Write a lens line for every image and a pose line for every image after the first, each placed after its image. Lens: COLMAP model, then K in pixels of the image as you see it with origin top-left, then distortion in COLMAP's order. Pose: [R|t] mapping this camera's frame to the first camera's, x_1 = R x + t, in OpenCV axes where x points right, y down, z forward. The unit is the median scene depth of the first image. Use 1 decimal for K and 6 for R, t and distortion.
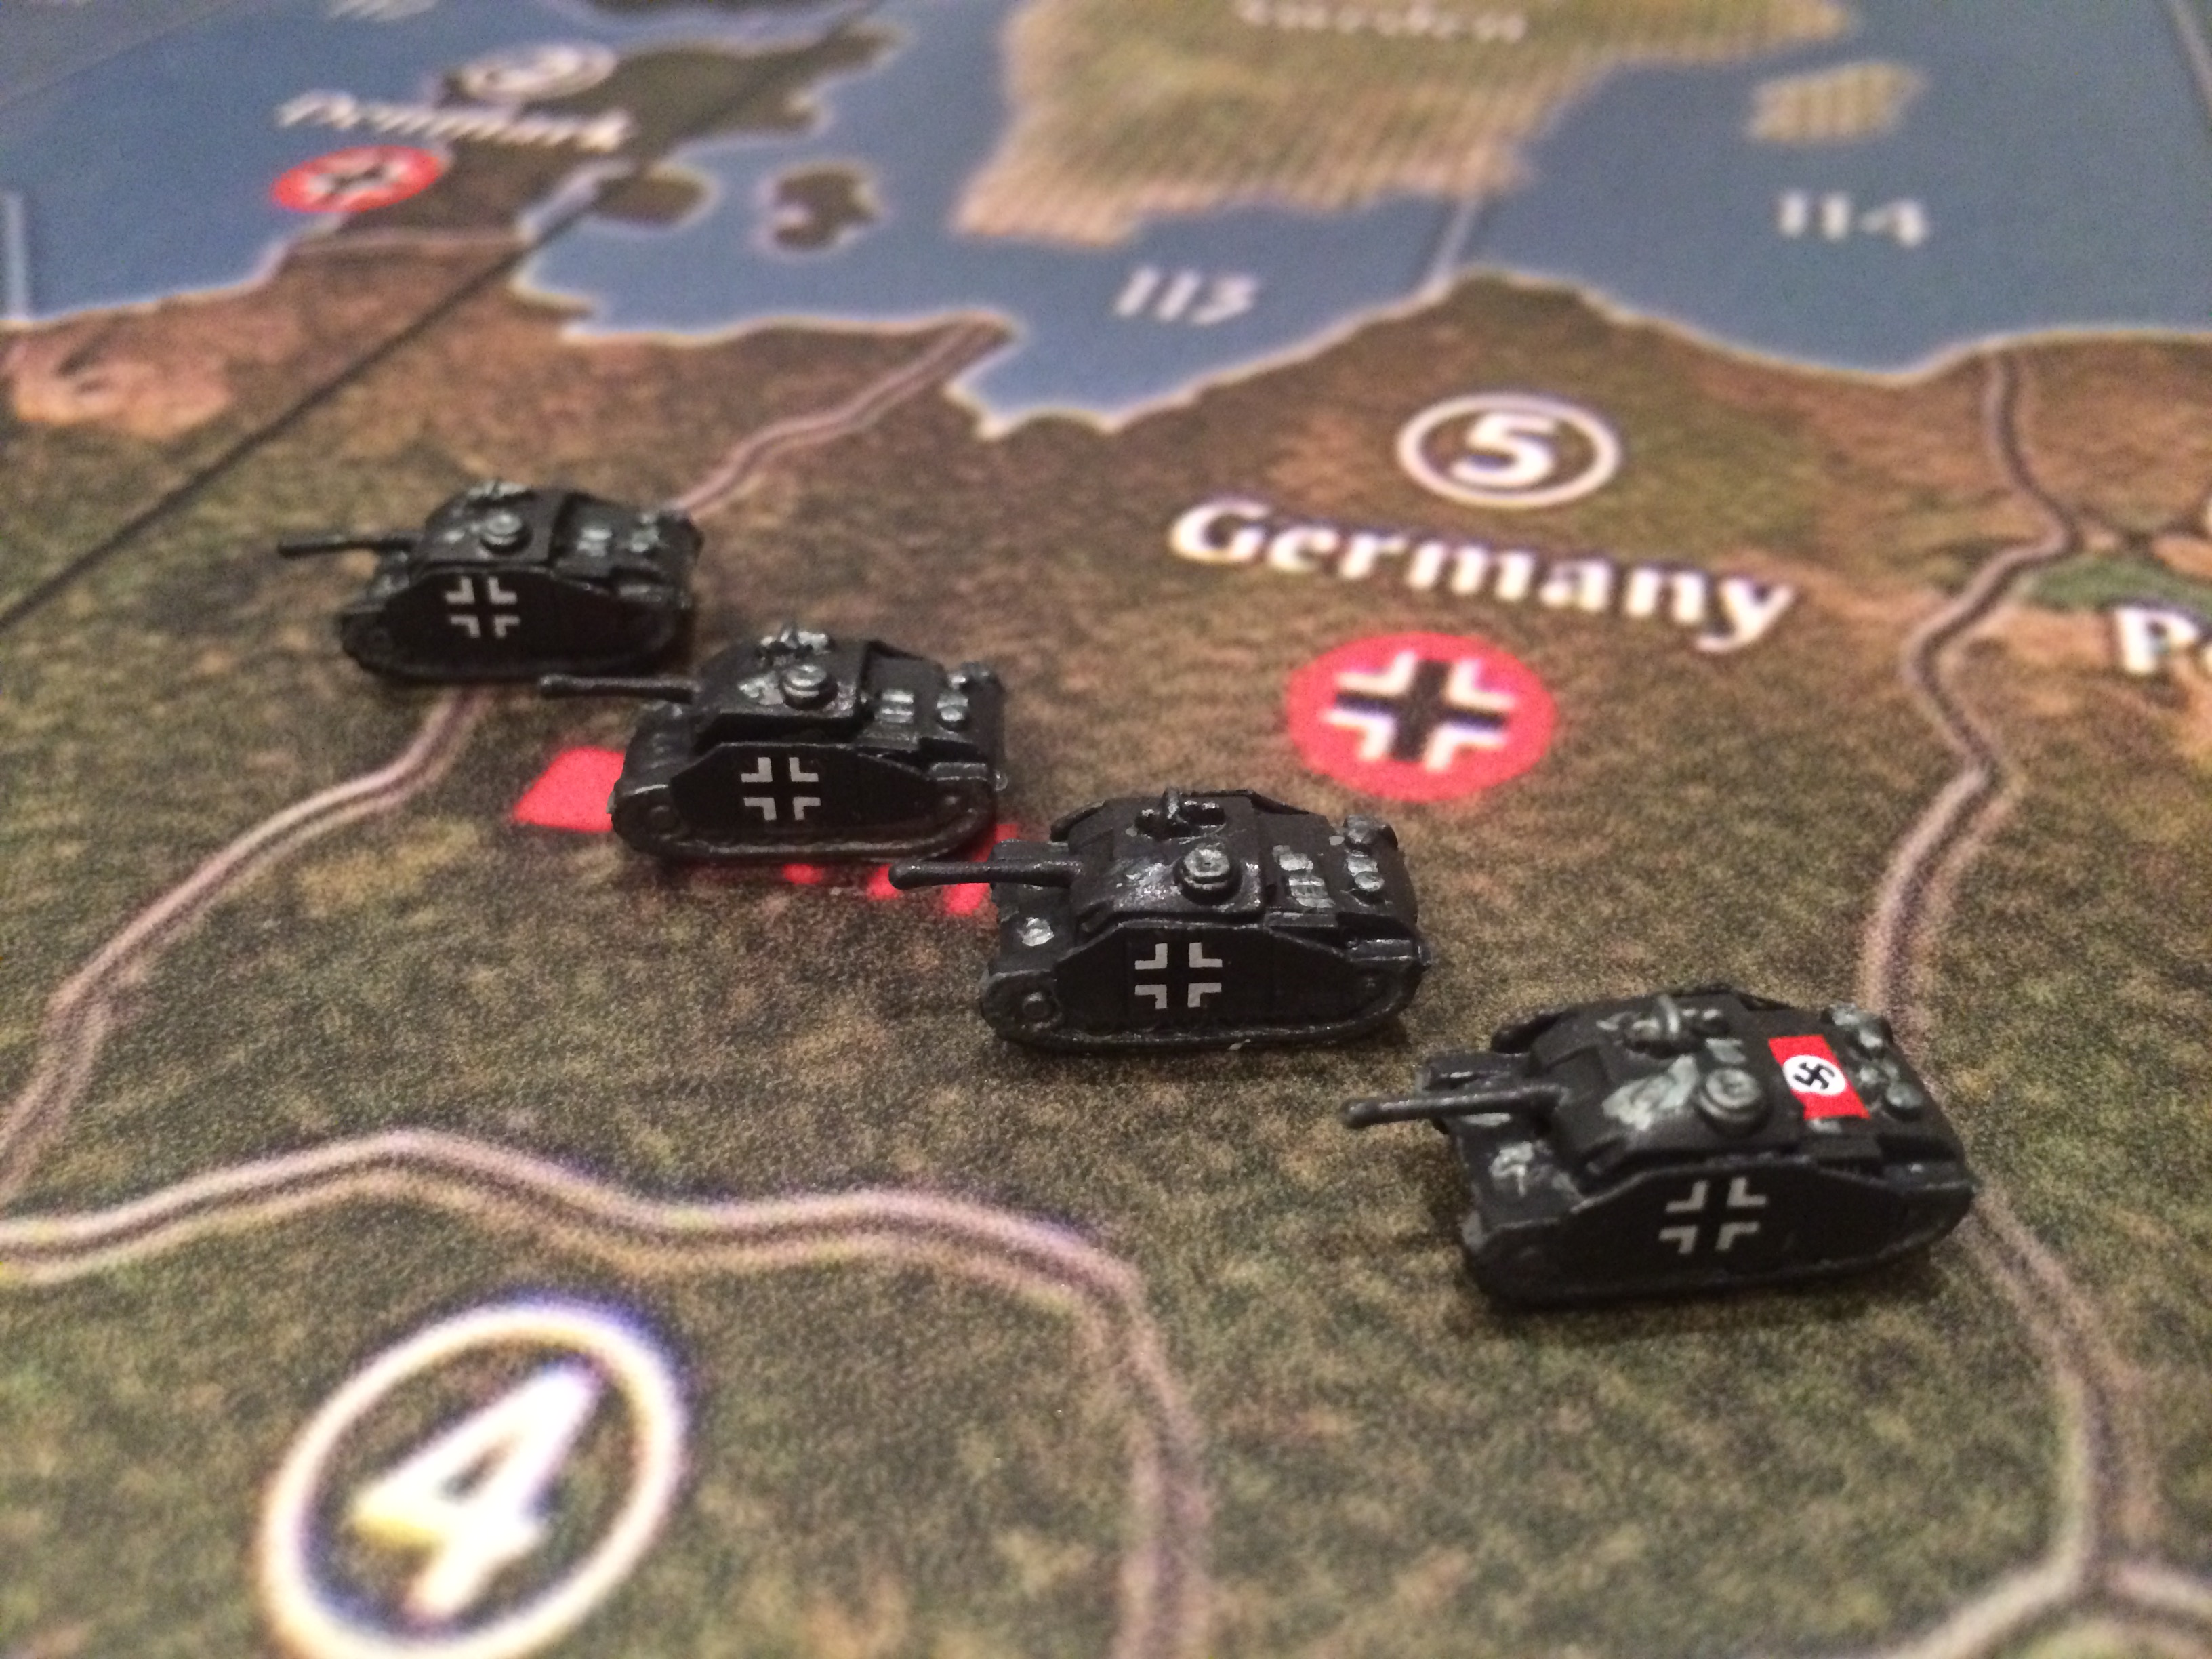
lens RADIAL K [[2006.0, 0, 1100.3], [0, 2006.0, 828.9], [0, 0, 1]] dist [0.074607, -0.183131]
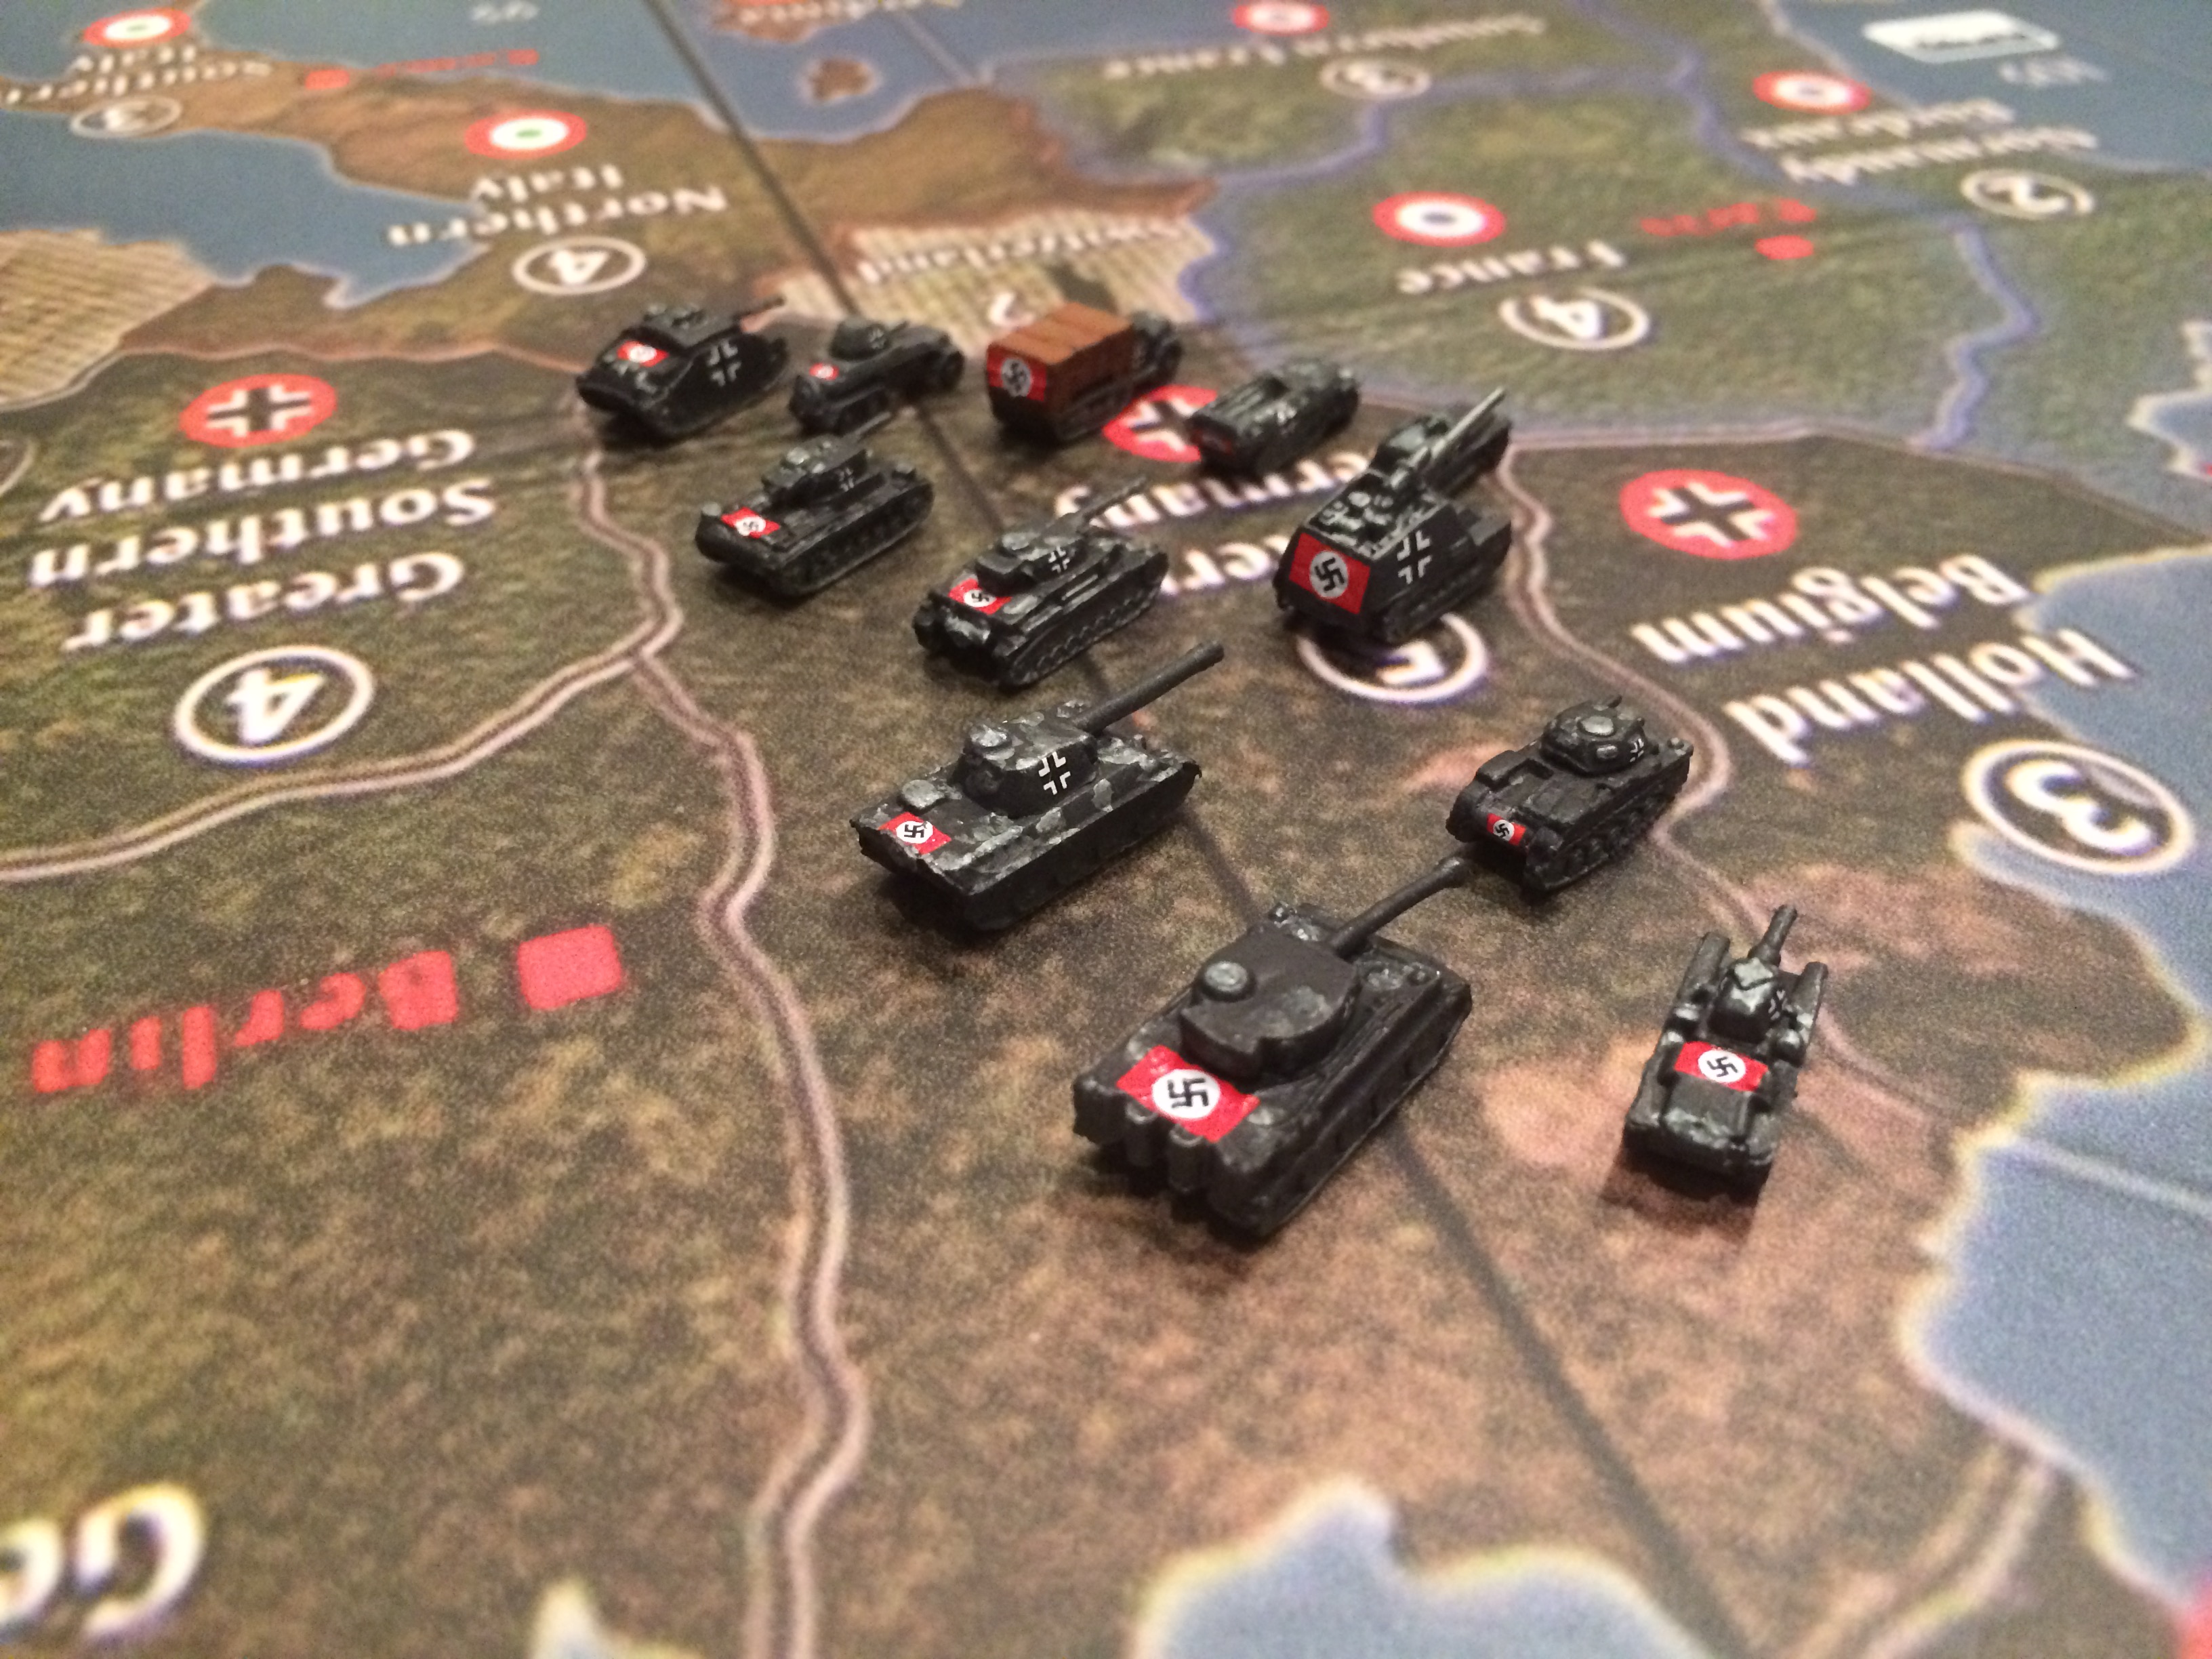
lens RADIAL K [[1960.8, 0, 1101.0], [0, 1960.8, 825.0], [0, 0, 1]] dist [0.080007, -0.166411]
pose [[-0.795865, 0.398688, -0.455683, 0.000377], [-0.335160, 0.336691, 0.879947, -1.223062], [0.504249, 0.853046, -0.134337, 1.267449]]
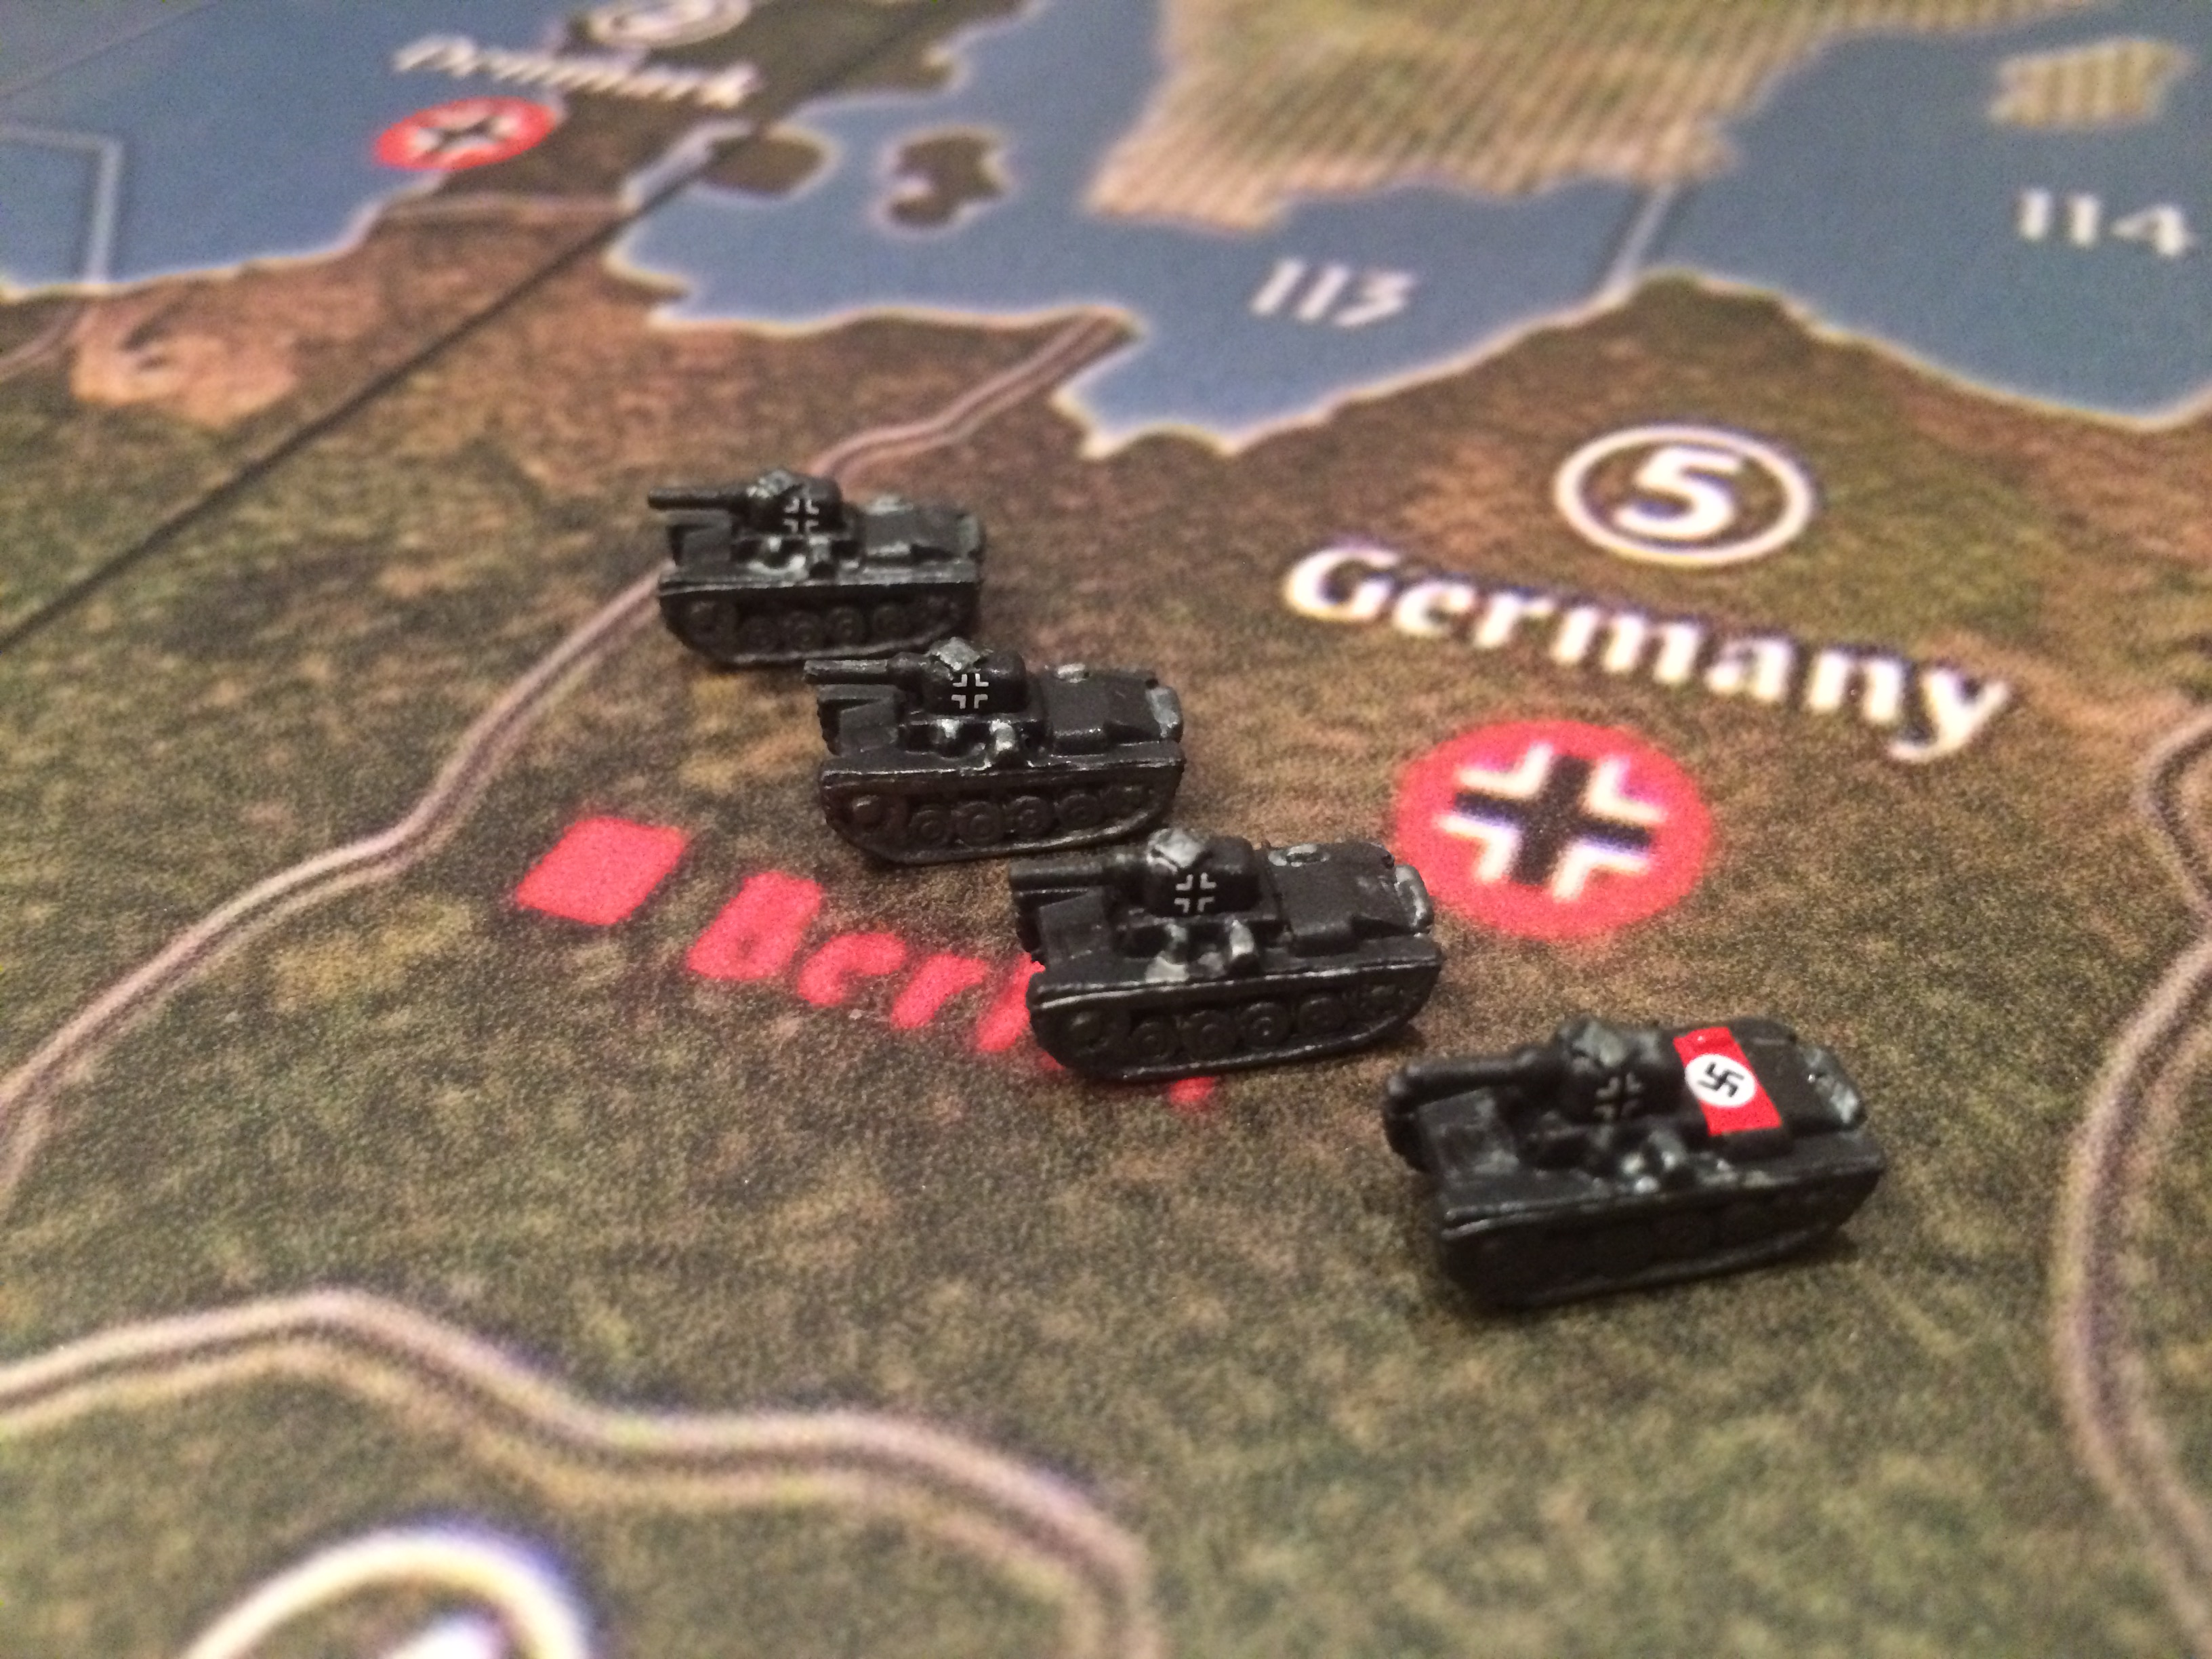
lens RADIAL K [[2006.0, 0, 1100.3], [0, 2006.0, 828.9], [0, 0, 1]] dist [0.074607, -0.183131]
pose [[0.995096, 0.049949, -0.085372, 0.042599], [-0.046844, 0.998179, 0.037992, -0.083015], [0.087115, -0.033806, 0.995625, 0.131943]]
